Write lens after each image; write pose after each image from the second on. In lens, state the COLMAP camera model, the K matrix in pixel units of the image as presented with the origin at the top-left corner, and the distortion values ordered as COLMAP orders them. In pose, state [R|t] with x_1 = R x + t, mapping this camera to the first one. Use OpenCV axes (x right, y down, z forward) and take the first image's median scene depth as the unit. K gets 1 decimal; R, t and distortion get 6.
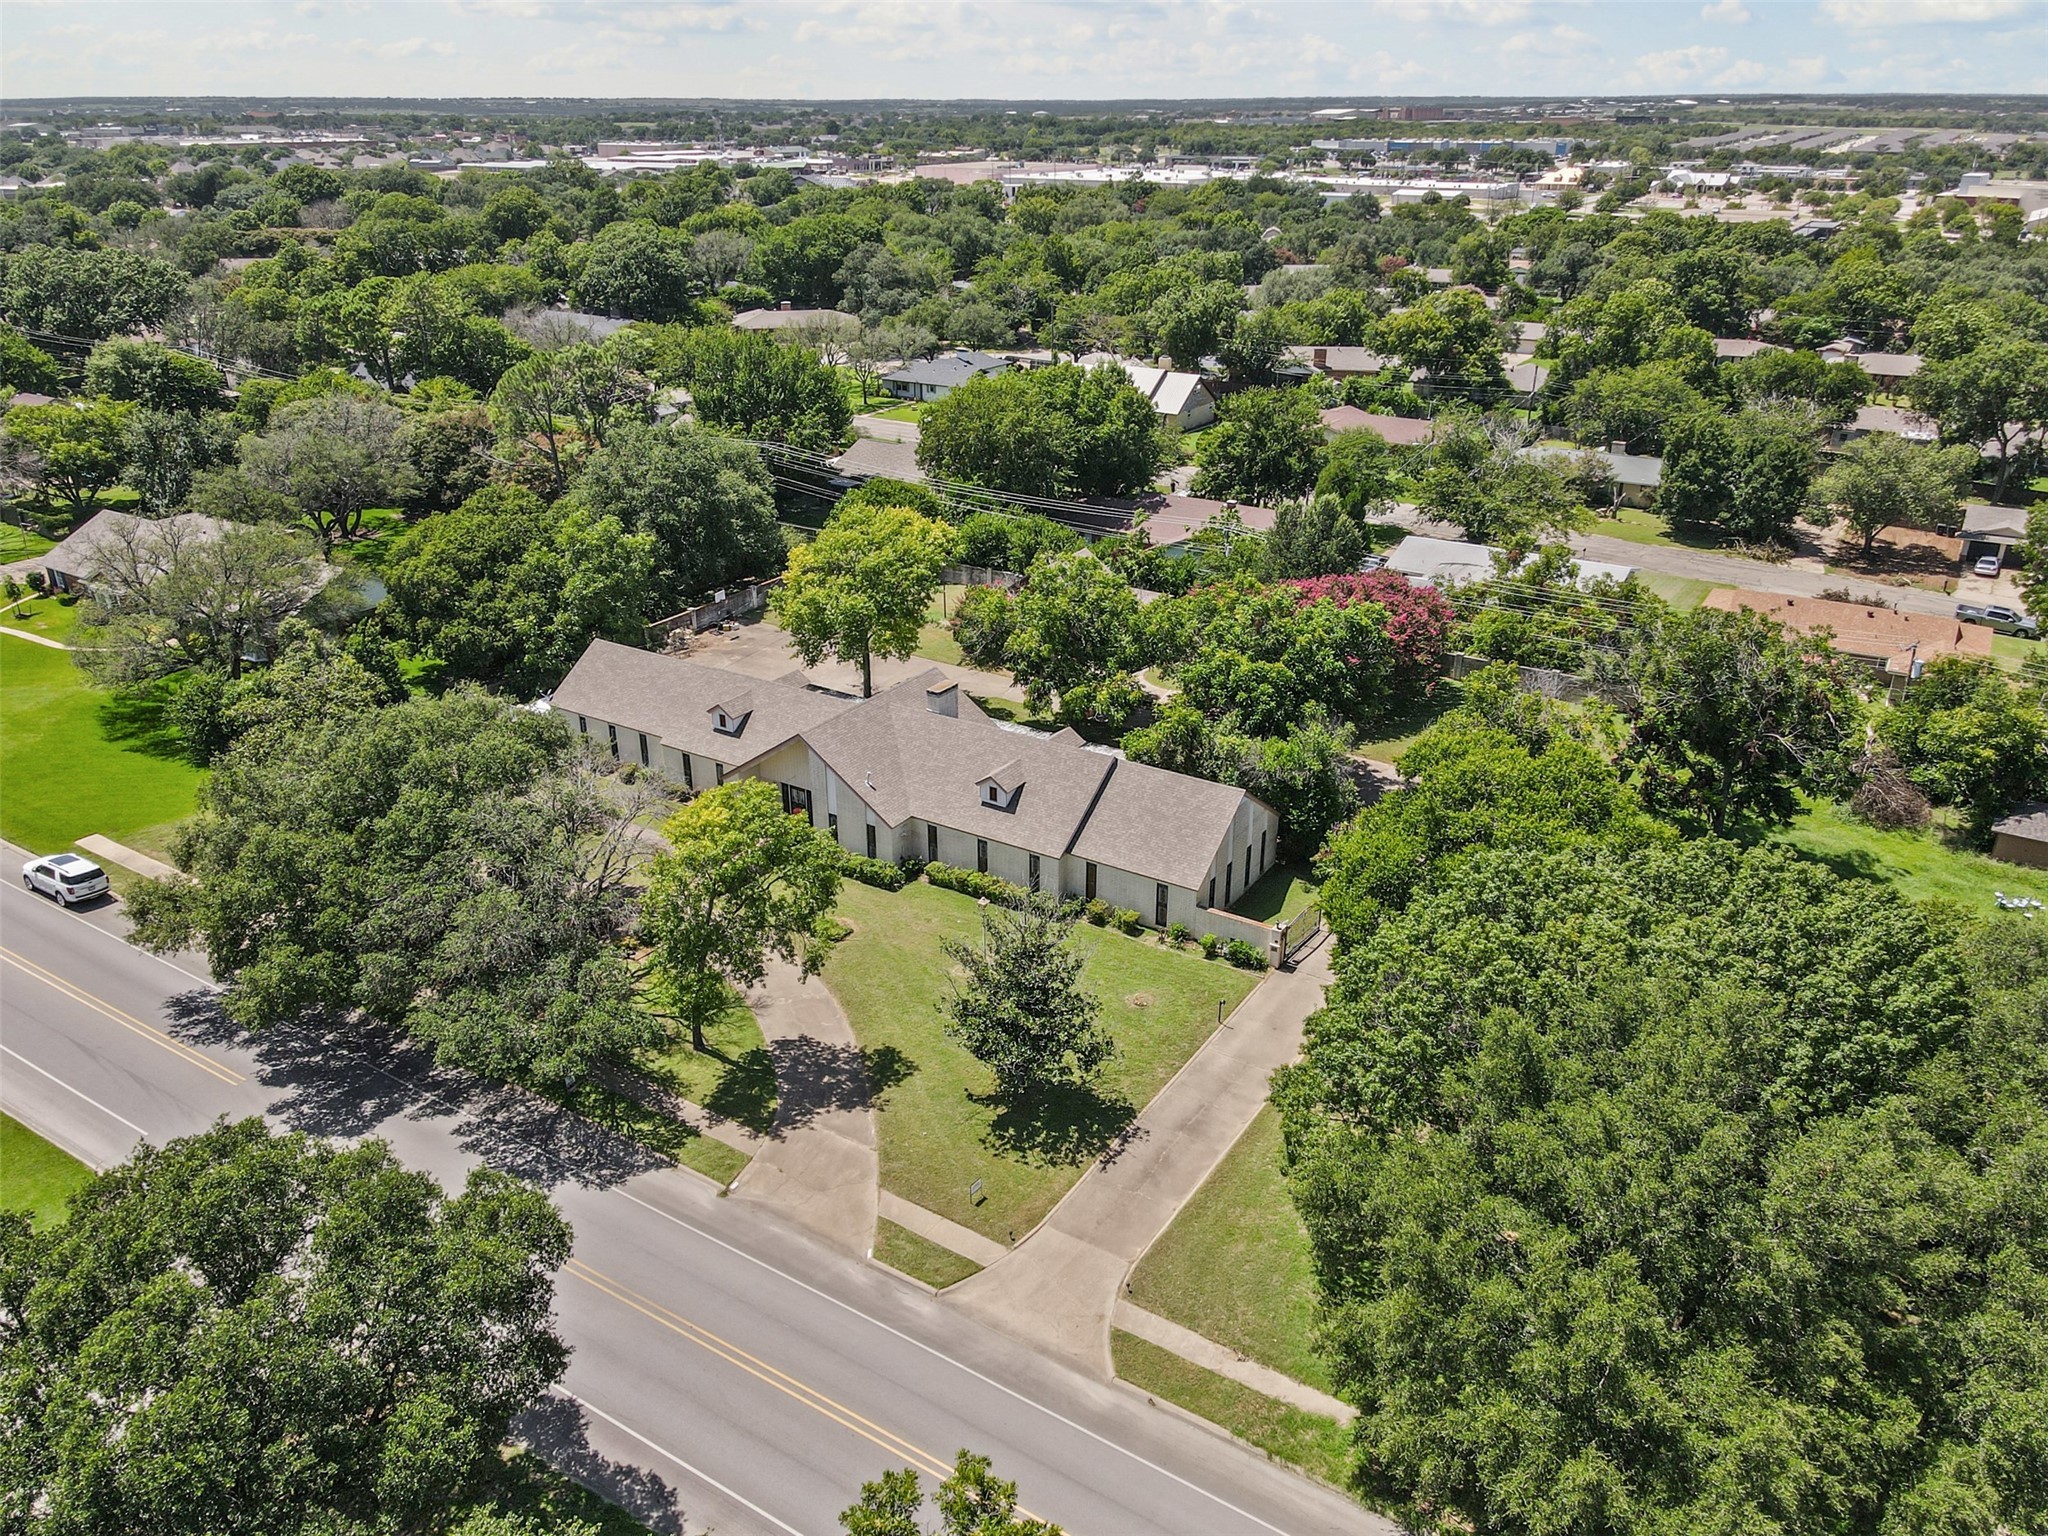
lens RADIAL K [[1509.2, 0, 1024.0], [0, 1509.2, 768.0], [0, 0, 1]] dist [0.029048, 0.001859]
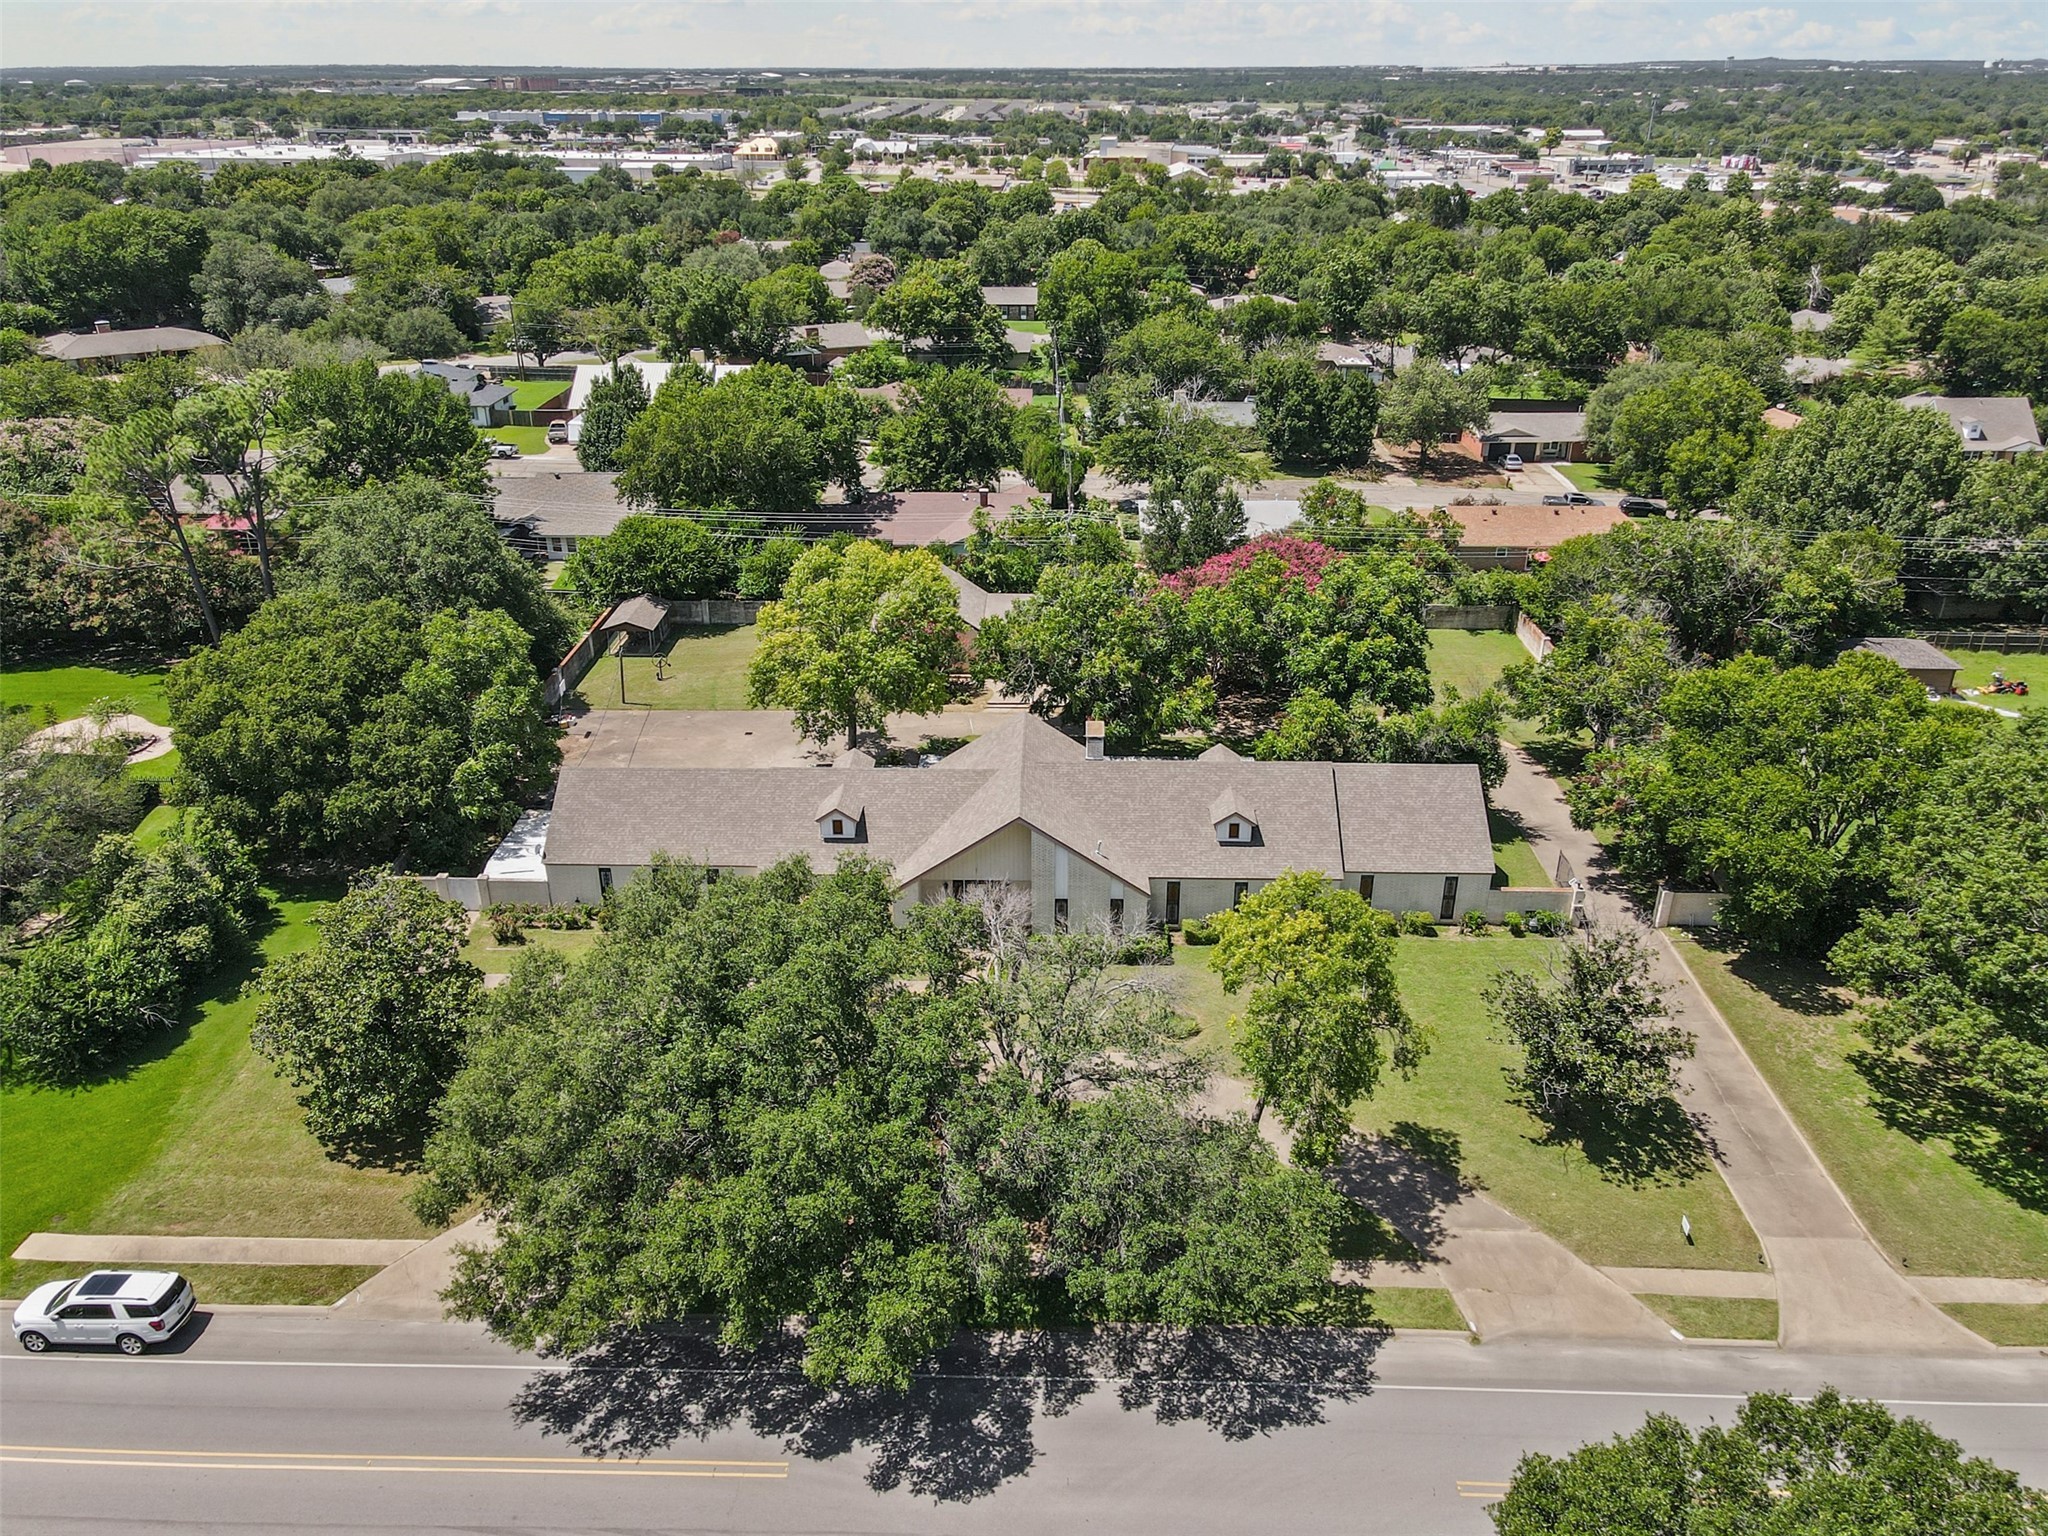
lens RADIAL K [[1502.8, 0, 1024.0], [0, 1502.8, 768.0], [0, 0, 1]] dist [0.018881, 0.001587]
pose [[0.852757, -0.219555, 0.473921, -0.556815], [0.210748, 0.974855, 0.072412, -0.113449], [-0.477902, 0.038128, 0.877585, 0.261717]]
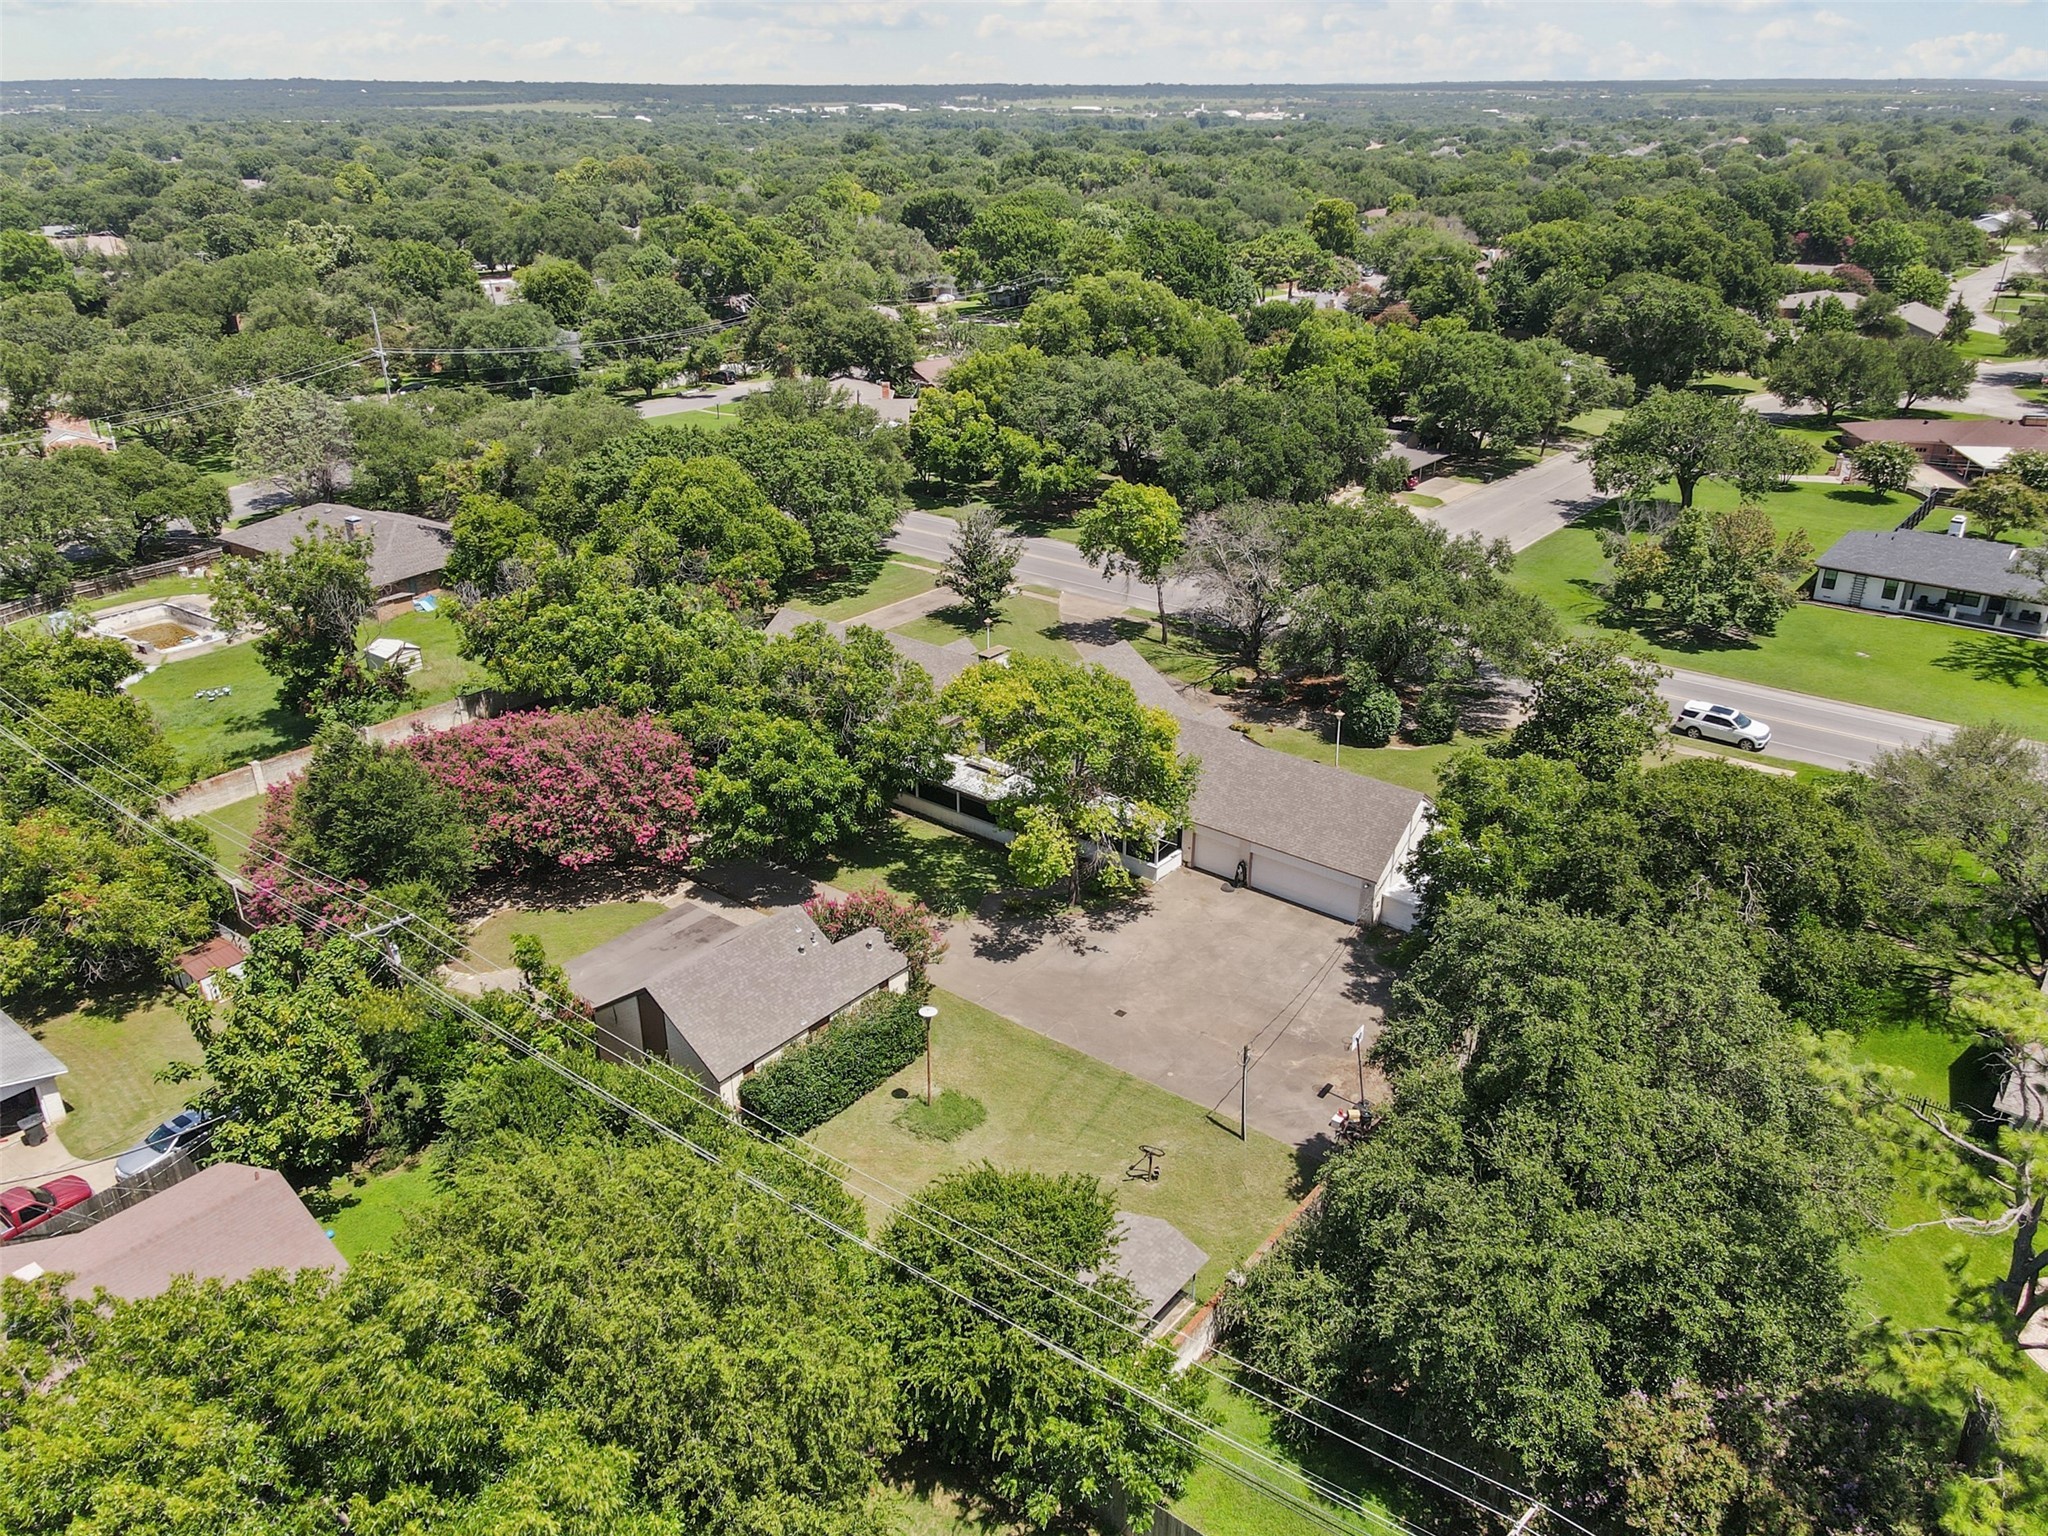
lens RADIAL K [[1509.2, 0, 1024.0], [0, 1509.2, 768.0], [0, 0, 1]] dist [0.029048, 0.001859]
pose [[-0.995459, -0.034017, 0.088911, -0.177086], [0.042877, 0.673664, 0.737793, -0.826358], [-0.084994, 0.738254, -0.669146, 1.908051]]
